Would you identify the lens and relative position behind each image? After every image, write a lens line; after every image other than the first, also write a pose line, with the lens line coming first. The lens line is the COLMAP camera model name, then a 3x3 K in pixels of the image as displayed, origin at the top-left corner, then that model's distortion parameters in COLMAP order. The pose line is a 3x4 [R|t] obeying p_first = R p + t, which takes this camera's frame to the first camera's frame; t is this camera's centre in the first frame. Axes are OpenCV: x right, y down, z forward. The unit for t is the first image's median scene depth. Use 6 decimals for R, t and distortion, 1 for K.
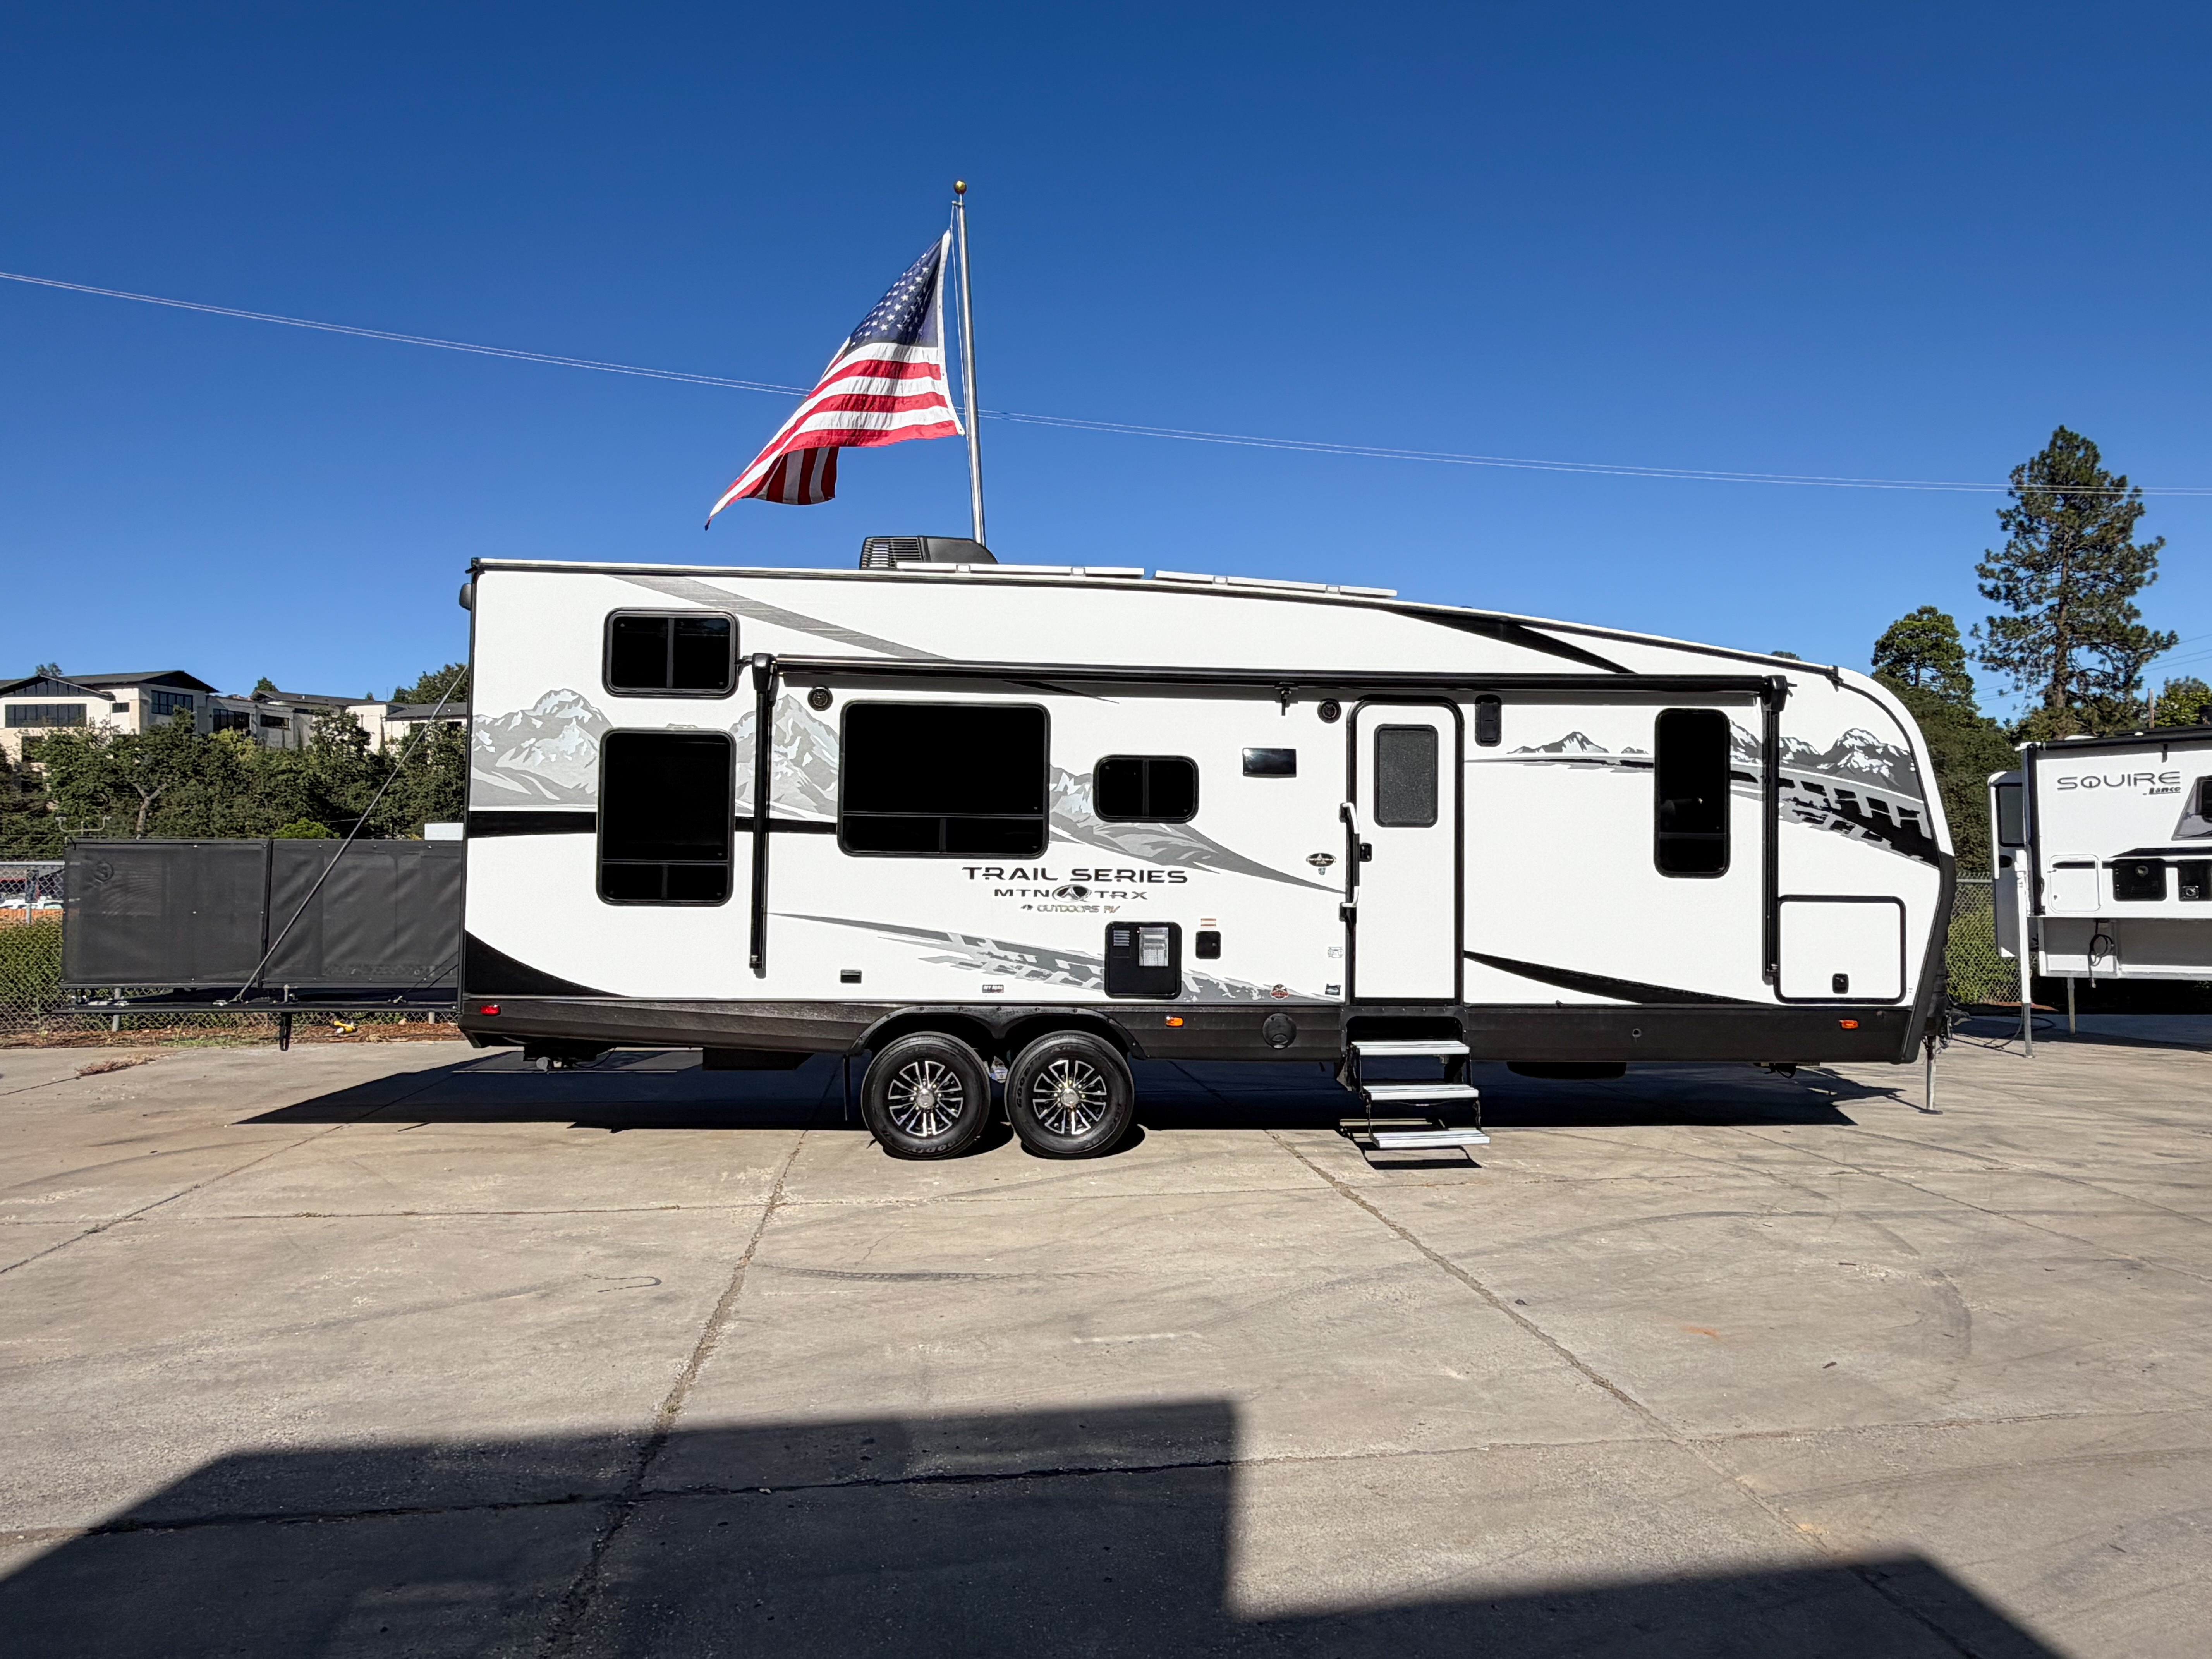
lens RADIAL K [[1343.3, 0, 1104.0], [0, 1343.3, 821.3], [0, 0, 1]] dist [0.000912, -0.000763]
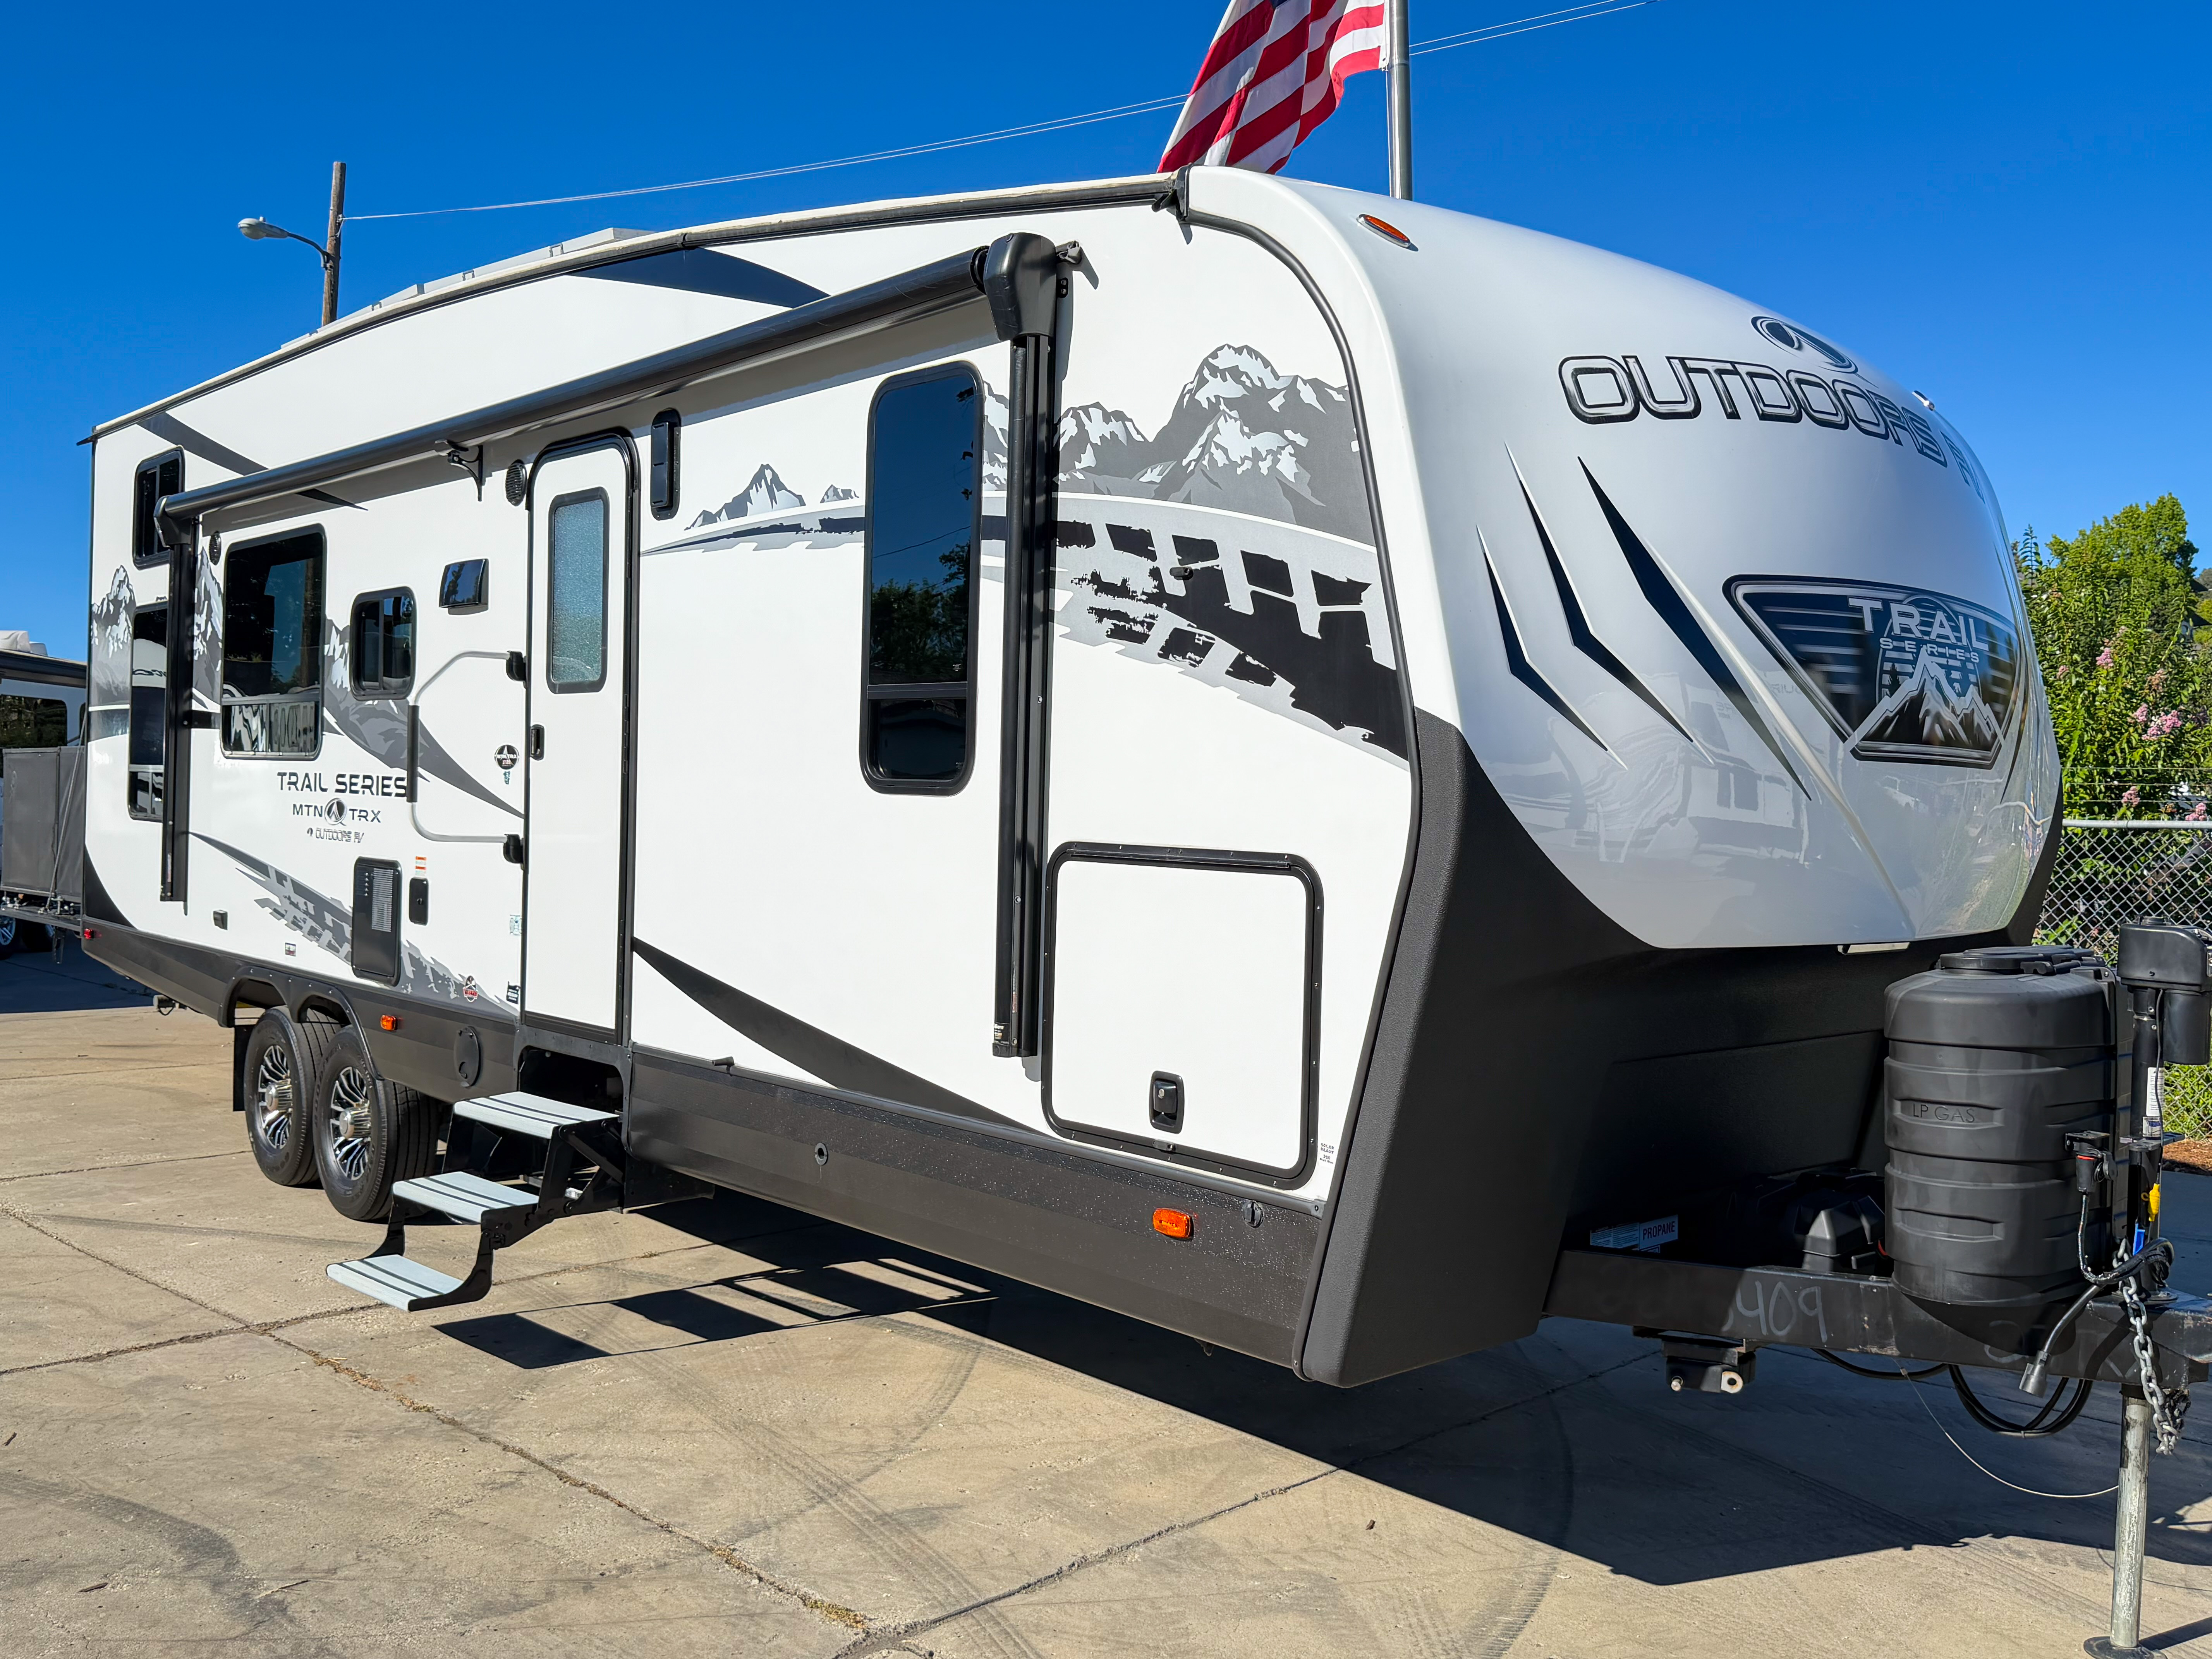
lens RADIAL K [[1960.9, 0, 1112.8], [0, 1960.9, 835.8], [0, 0, 1]] dist [0.107329, -0.006739]
pose [[0.610899, 0.020781, -0.791435, 0.968184], [0.012324, 0.999285, 0.035751, 0.035137], [0.791612, -0.031594, 0.610206, 0.705195]]
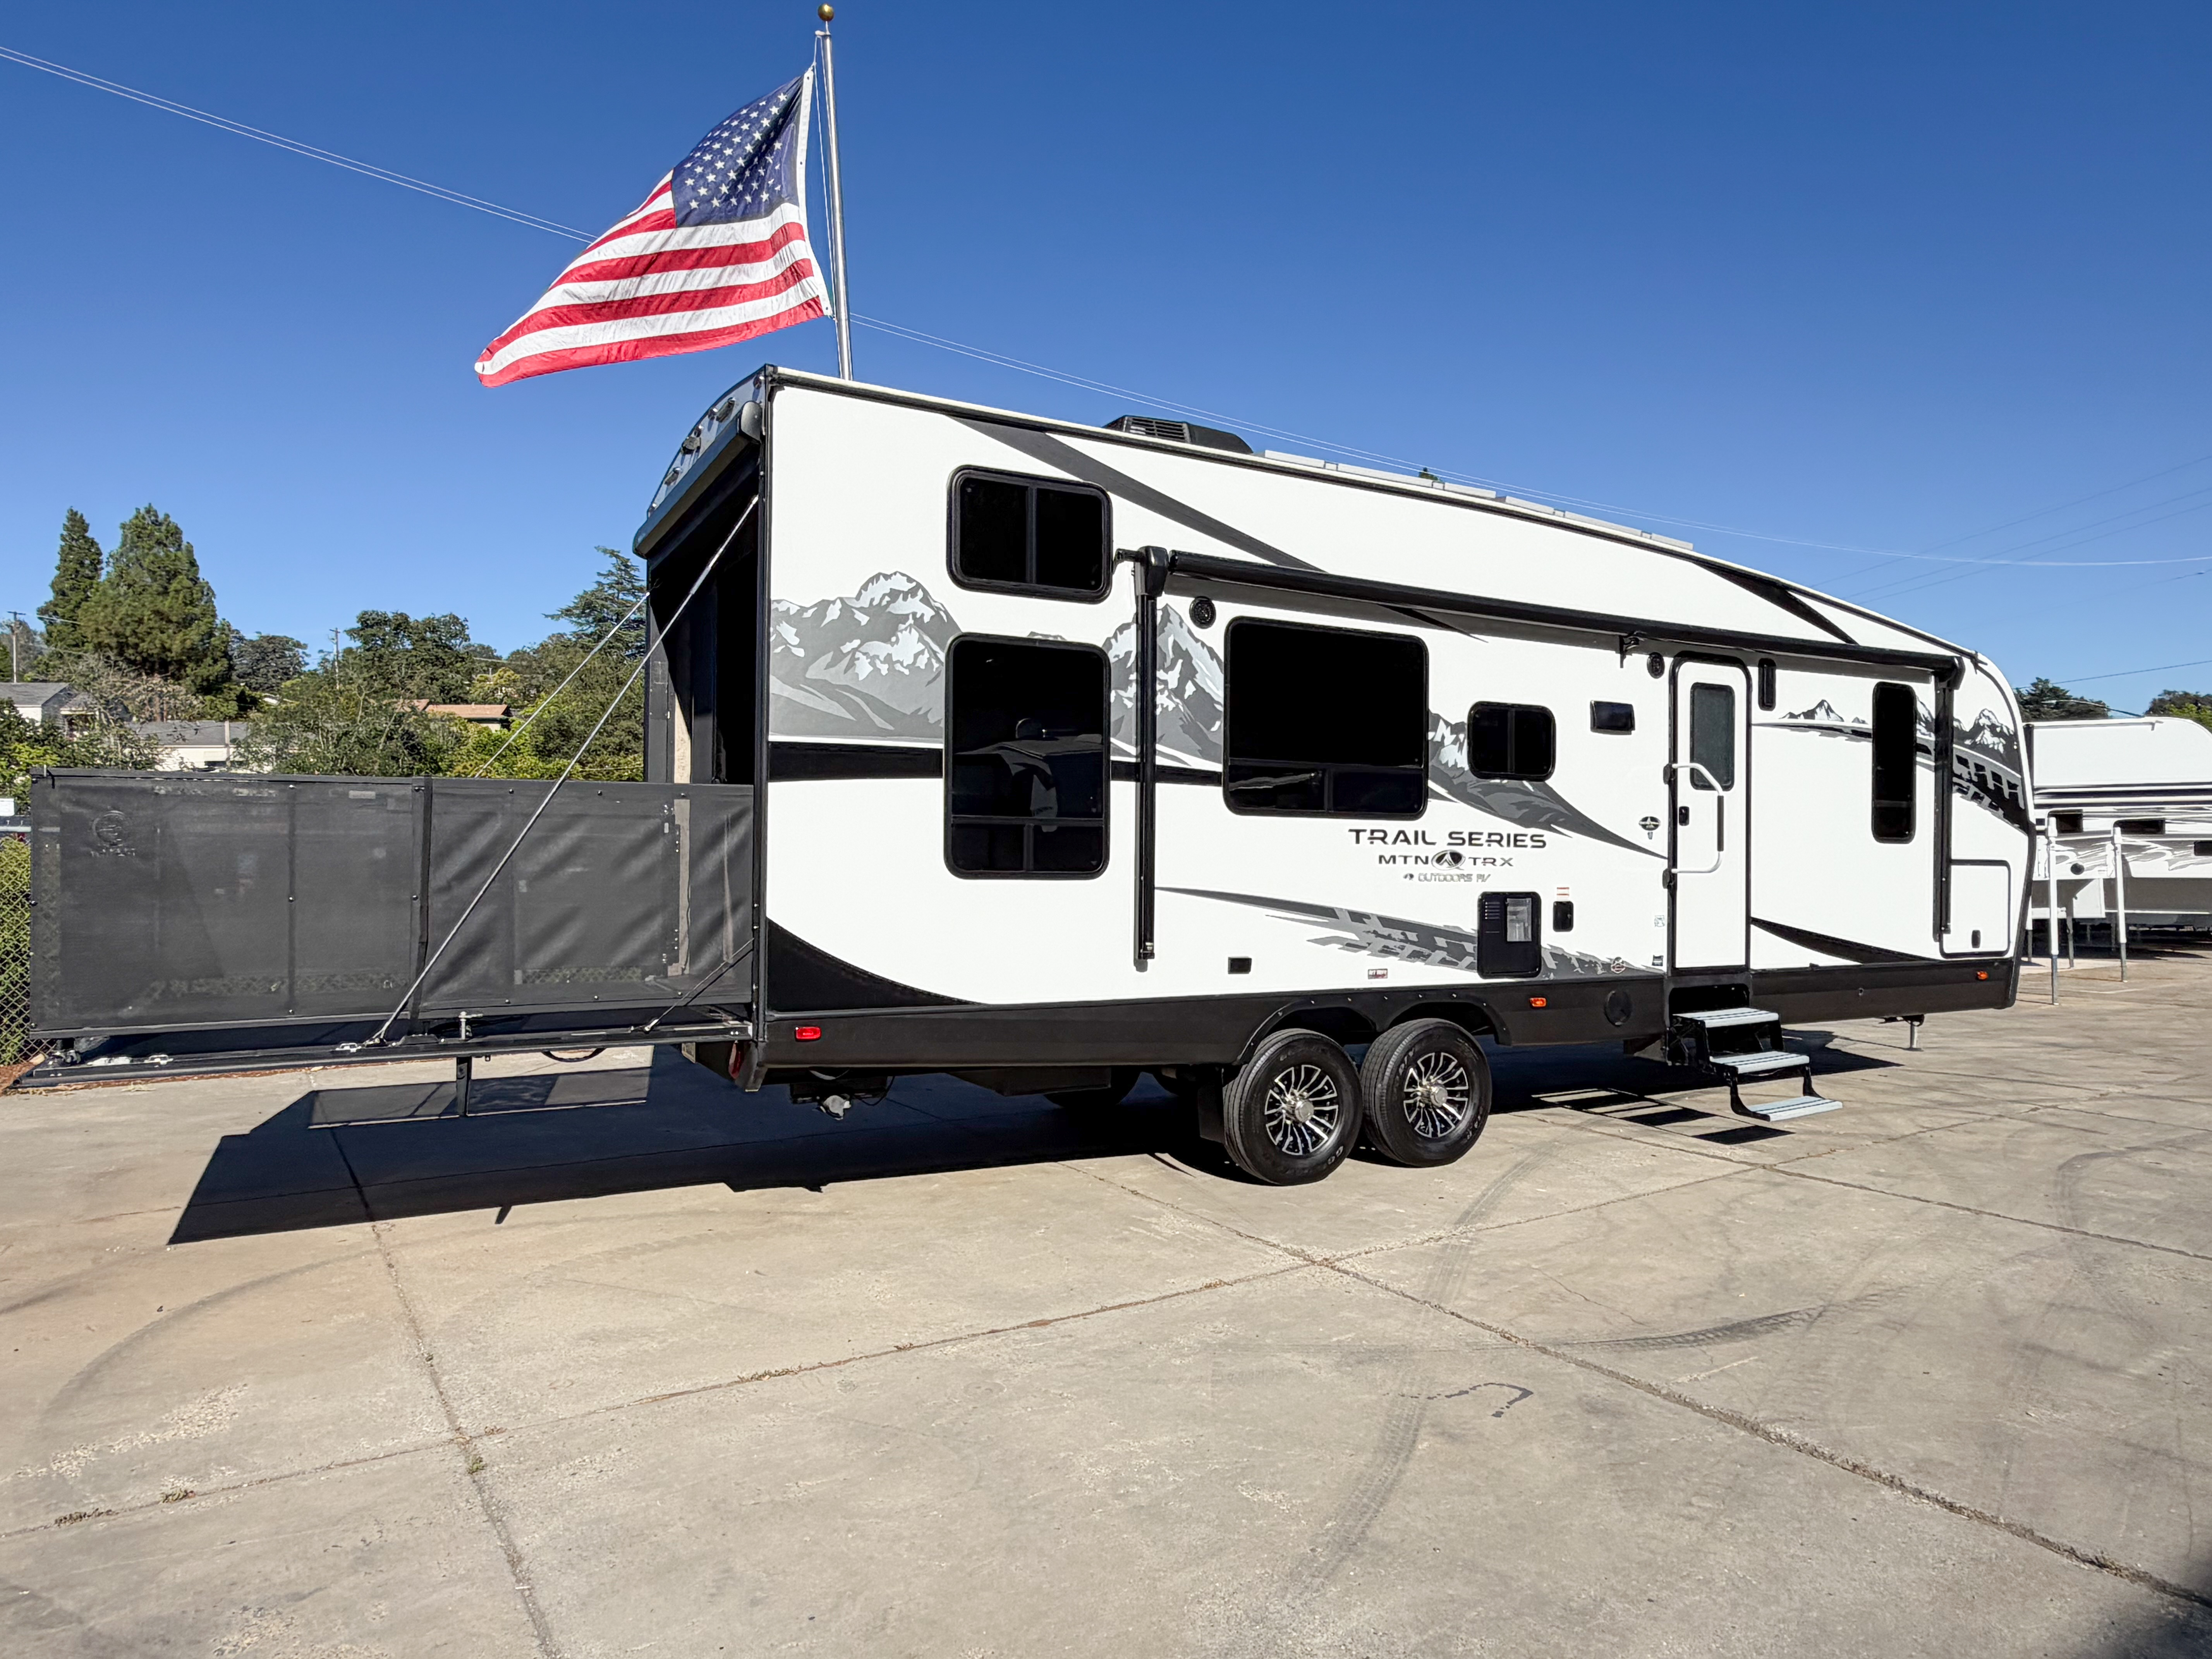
lens RADIAL K [[1343.3, 0, 1100.4], [0, 1343.3, 842.4], [0, 0, 1]] dist [0.000912, -0.000763]
pose [[0.909461, 0.001432, 0.415788, -0.584555], [-0.015120, 0.999447, 0.029631, 0.019974], [-0.415515, -0.033235, 0.908979, 0.306909]]
